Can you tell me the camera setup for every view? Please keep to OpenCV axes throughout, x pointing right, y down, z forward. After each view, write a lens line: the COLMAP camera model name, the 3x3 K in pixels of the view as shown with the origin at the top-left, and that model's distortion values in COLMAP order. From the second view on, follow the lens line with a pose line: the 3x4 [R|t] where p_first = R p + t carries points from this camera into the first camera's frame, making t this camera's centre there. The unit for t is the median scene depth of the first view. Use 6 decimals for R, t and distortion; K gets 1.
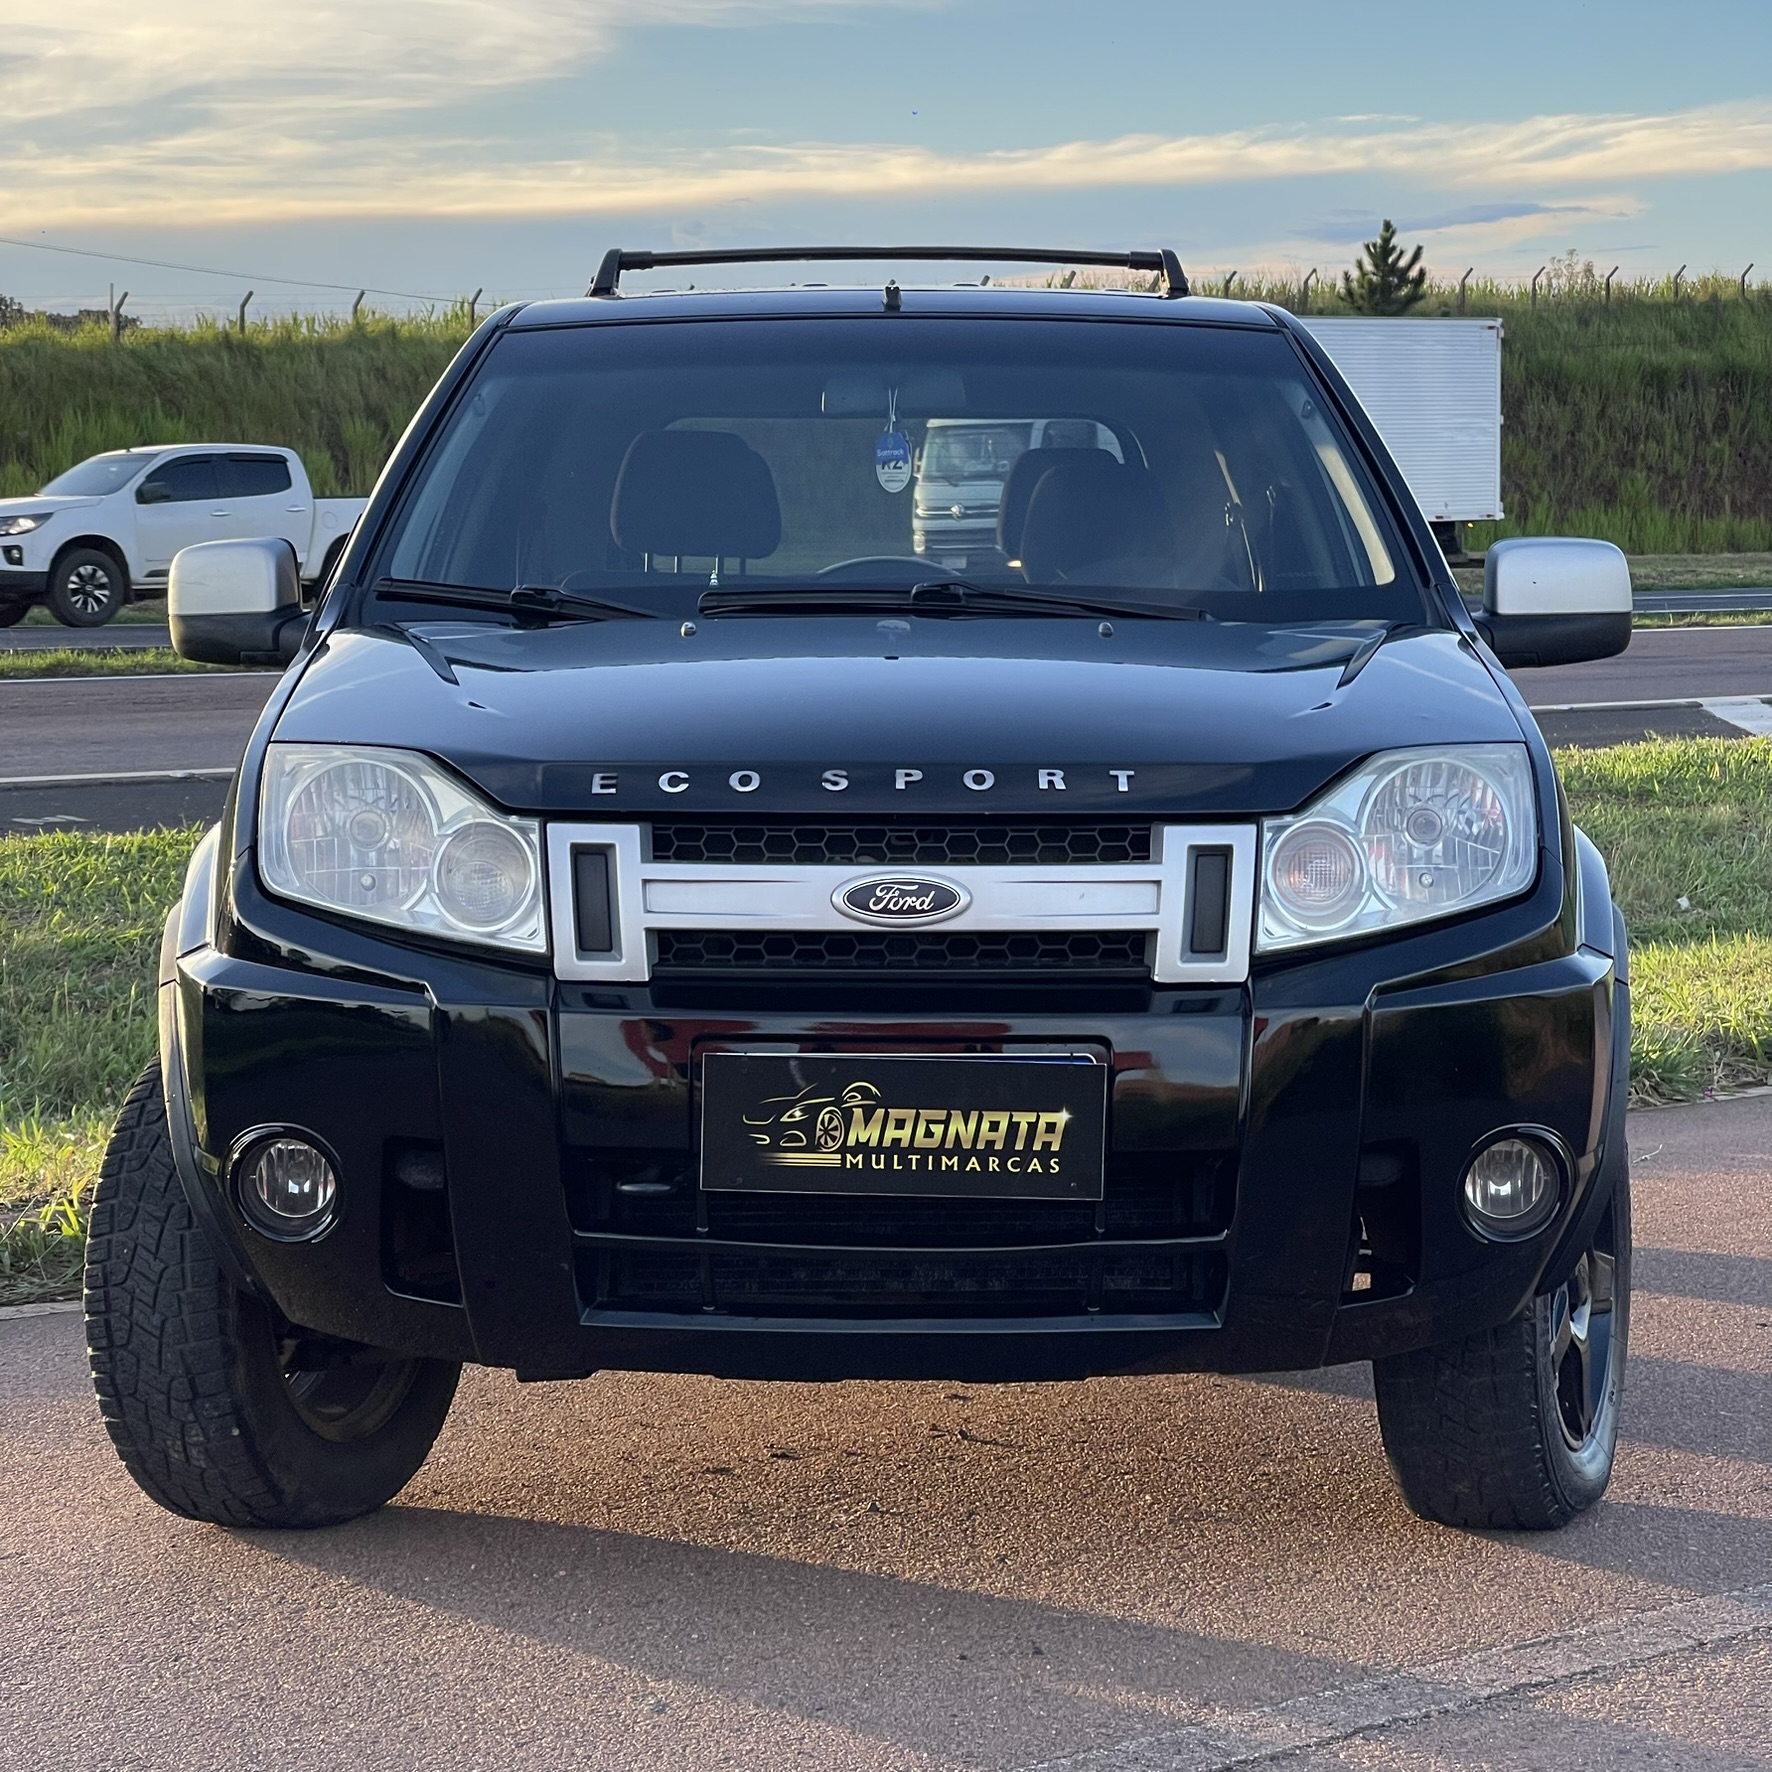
lens RADIAL K [[4479.6, 0, 895.4], [0, 4479.6, 891.6], [0, 0, 1]] dist [0.218509, 0.000000]
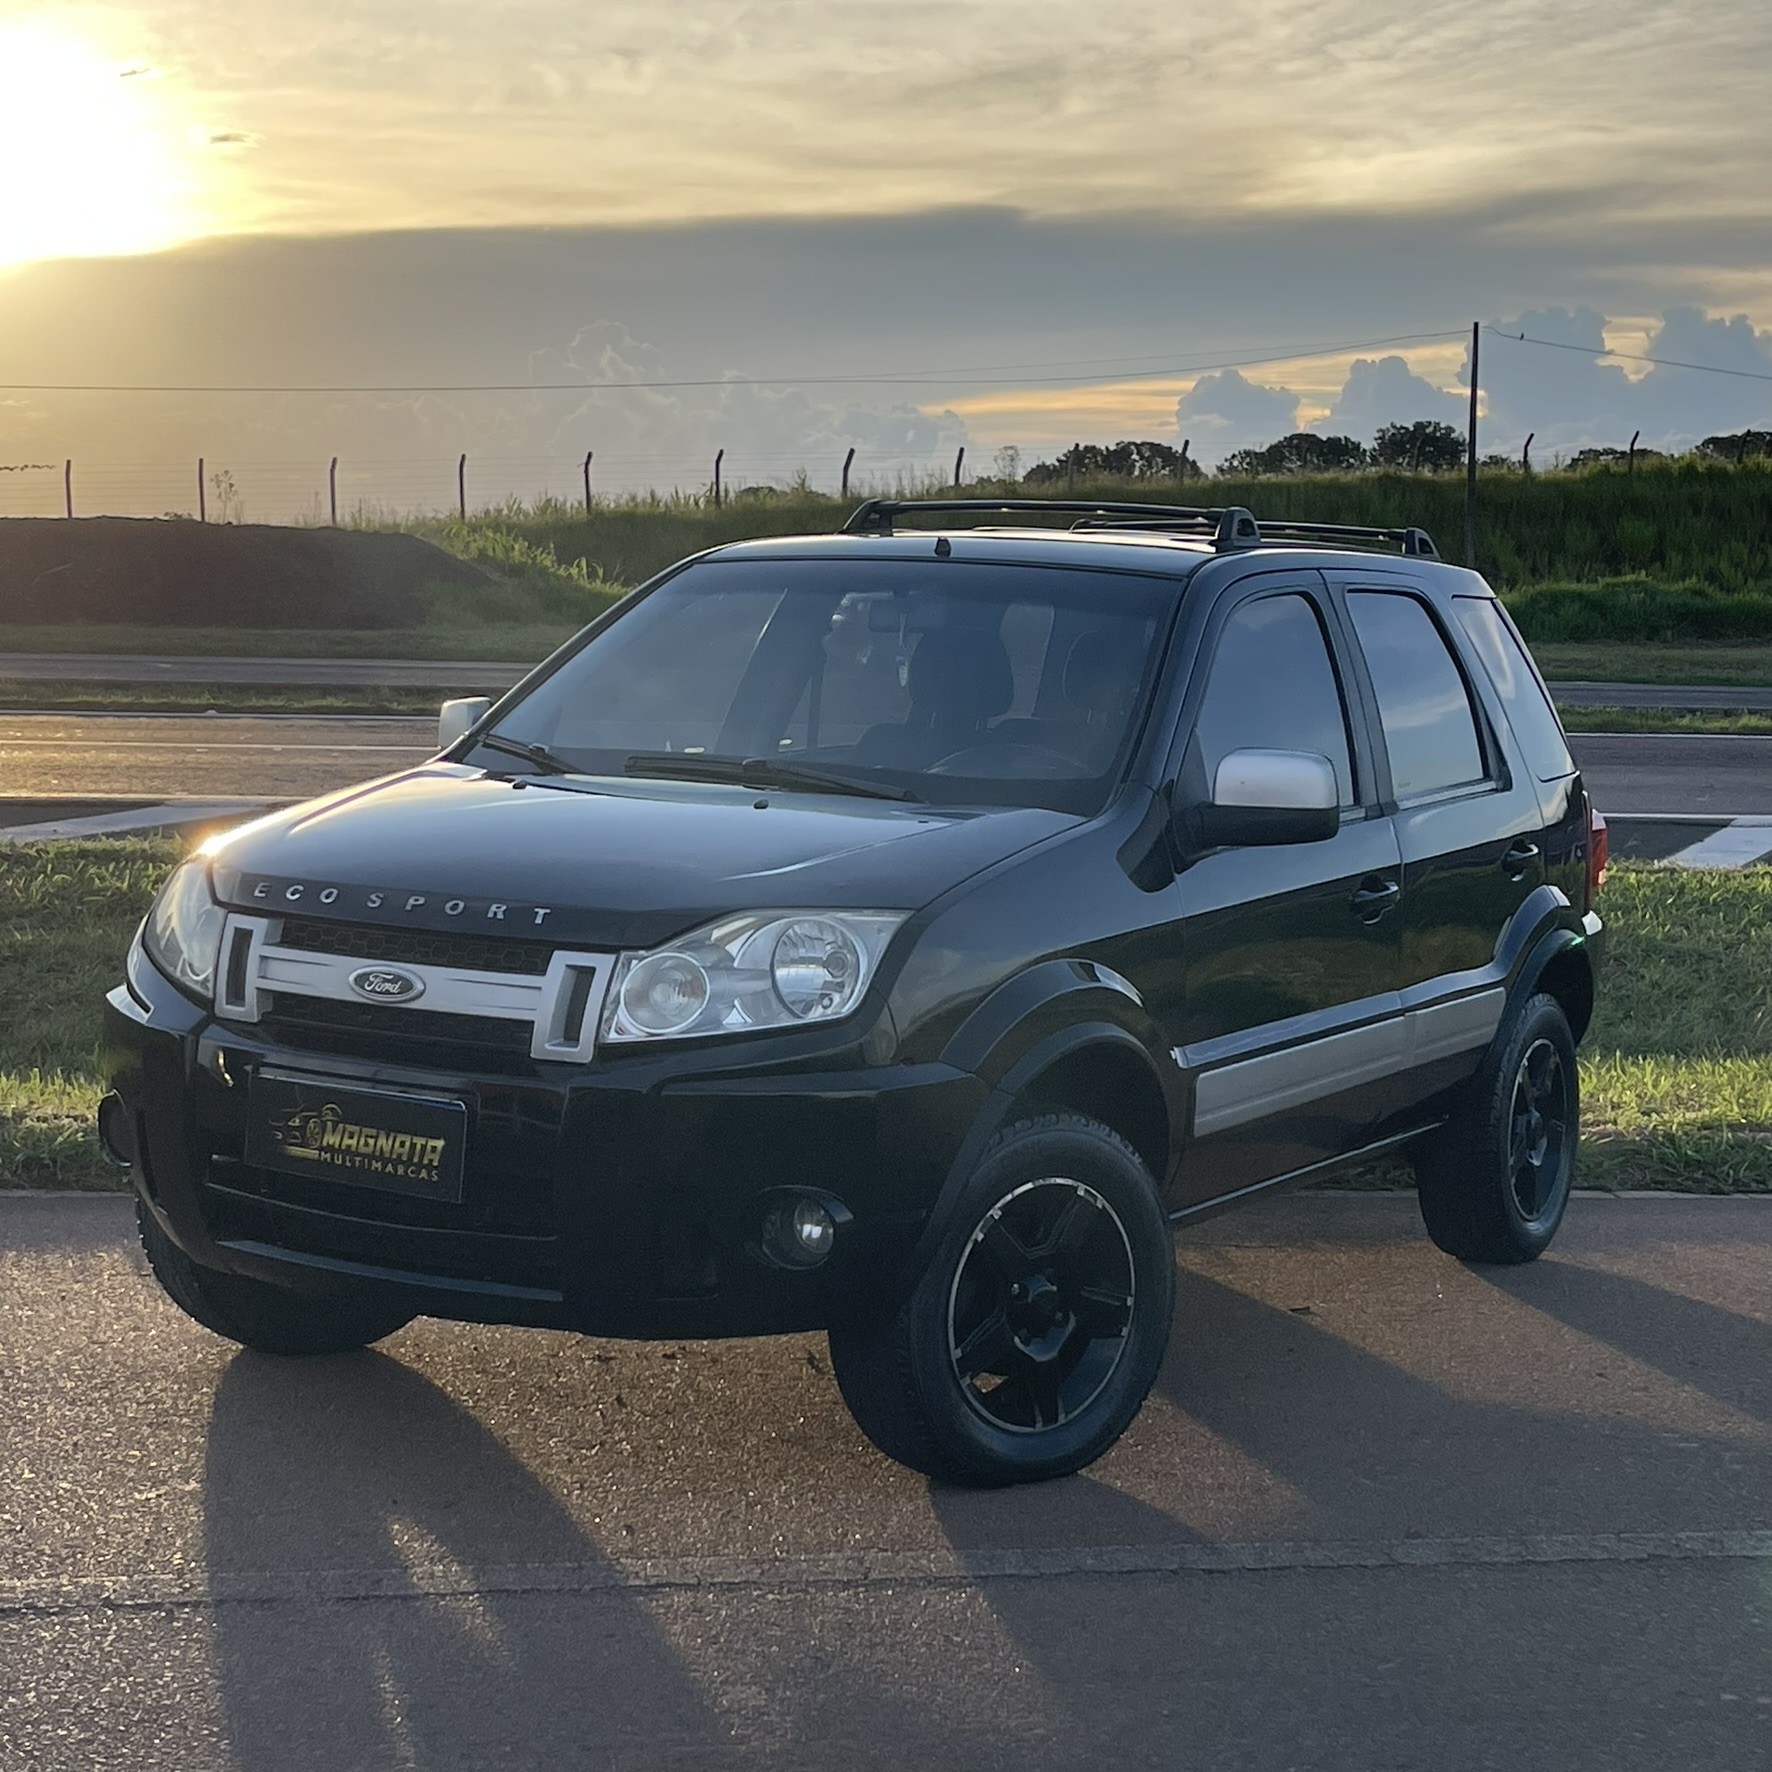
lens RADIAL K [[3369.0, 0, 873.1], [0, 3369.0, 922.0], [0, 0, 1]] dist [0.137444, 0.000000]
pose [[0.865048, 0.082747, -0.494819, 0.690907], [-0.075130, 0.996548, 0.035308, -0.070230], [0.496033, 0.006632, 0.868279, 0.112612]]
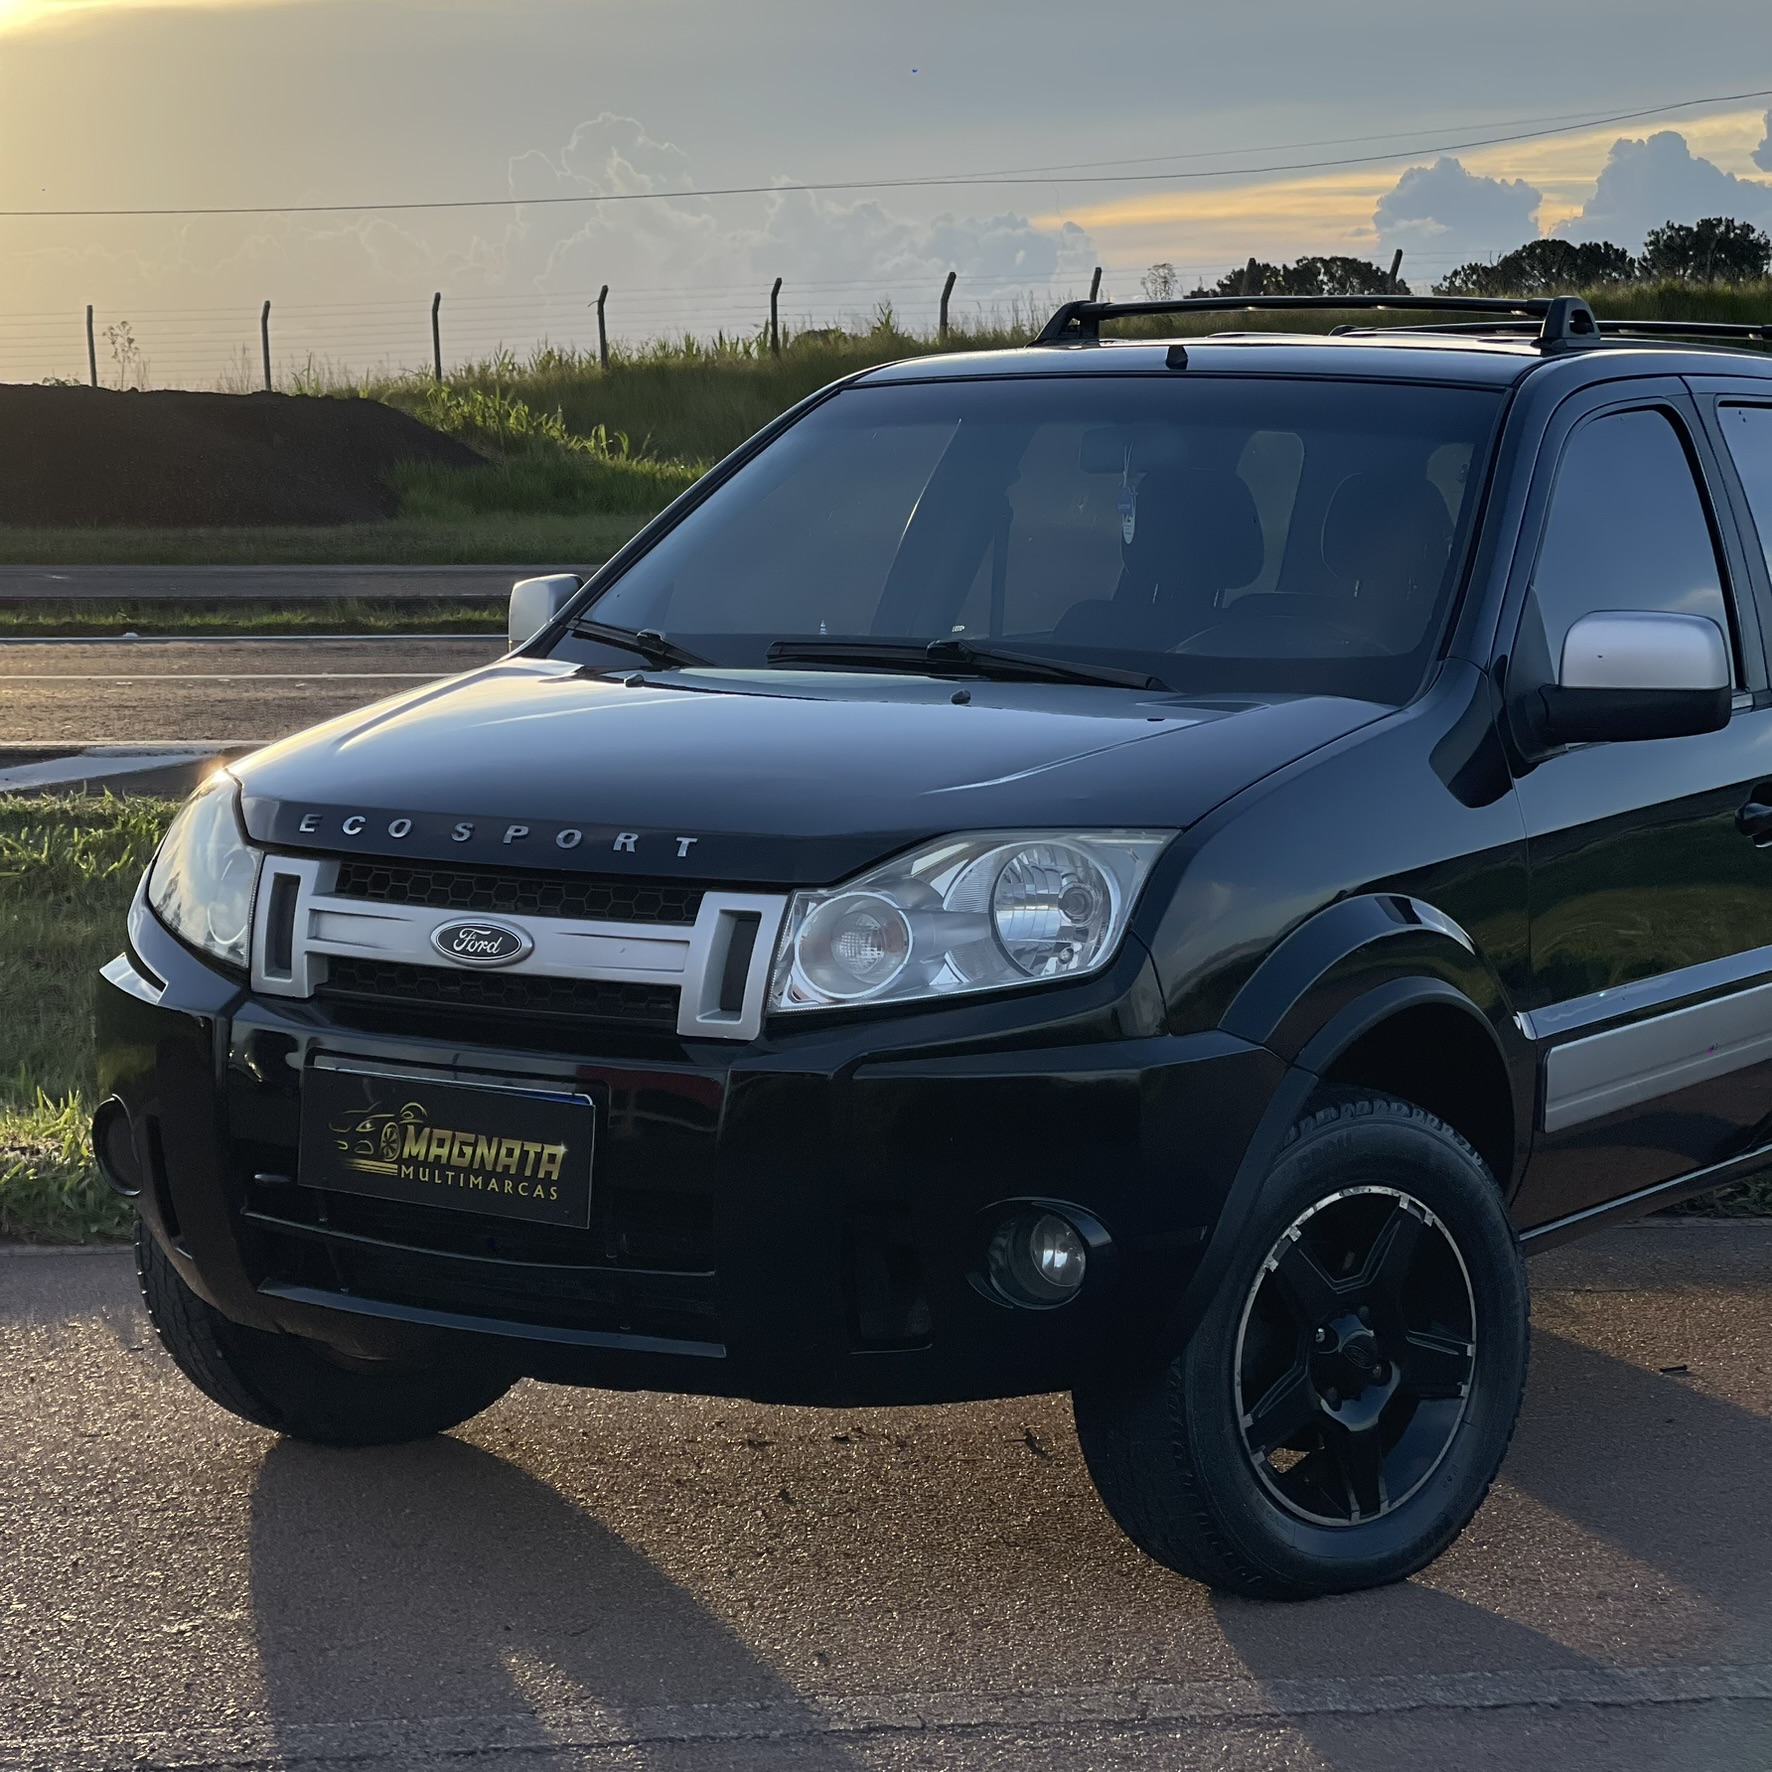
lens RADIAL K [[4479.6, 0, 882.7], [0, 4479.6, 897.6], [0, 0, 1]] dist [0.218509, 0.000000]
pose [[0.855302, 0.063782, -0.514189, 0.661700], [-0.053702, 0.997962, 0.034462, -0.053326], [0.515339, -0.001863, 0.856984, 0.094300]]
